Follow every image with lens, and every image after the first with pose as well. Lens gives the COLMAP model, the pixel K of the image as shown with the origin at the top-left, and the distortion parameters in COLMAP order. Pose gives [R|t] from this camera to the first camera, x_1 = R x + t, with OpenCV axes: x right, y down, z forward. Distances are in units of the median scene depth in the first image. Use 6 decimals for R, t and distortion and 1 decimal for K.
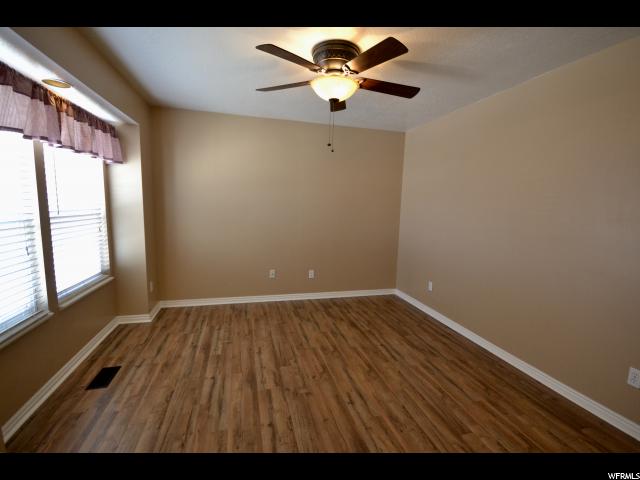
lens RADIAL K [[290.4, 0, 323.7], [0, 290.4, 241.3], [0, 0, 1]] dist [-0.000510, 0.000299]
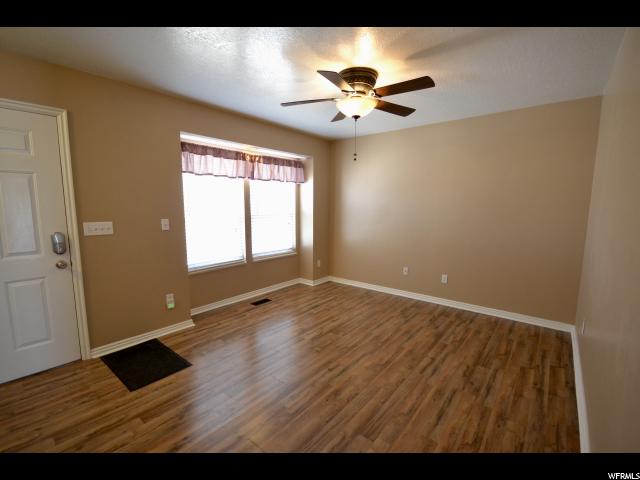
lens RADIAL K [[290.4, 0, 323.7], [0, 290.4, 241.3], [0, 0, 1]] dist [-0.000510, 0.000299]
pose [[0.571155, 0.073903, -0.817509, 0.700989], [-0.086919, 0.995785, 0.029293, -0.003382], [0.816227, 0.054326, 0.575171, 0.177380]]
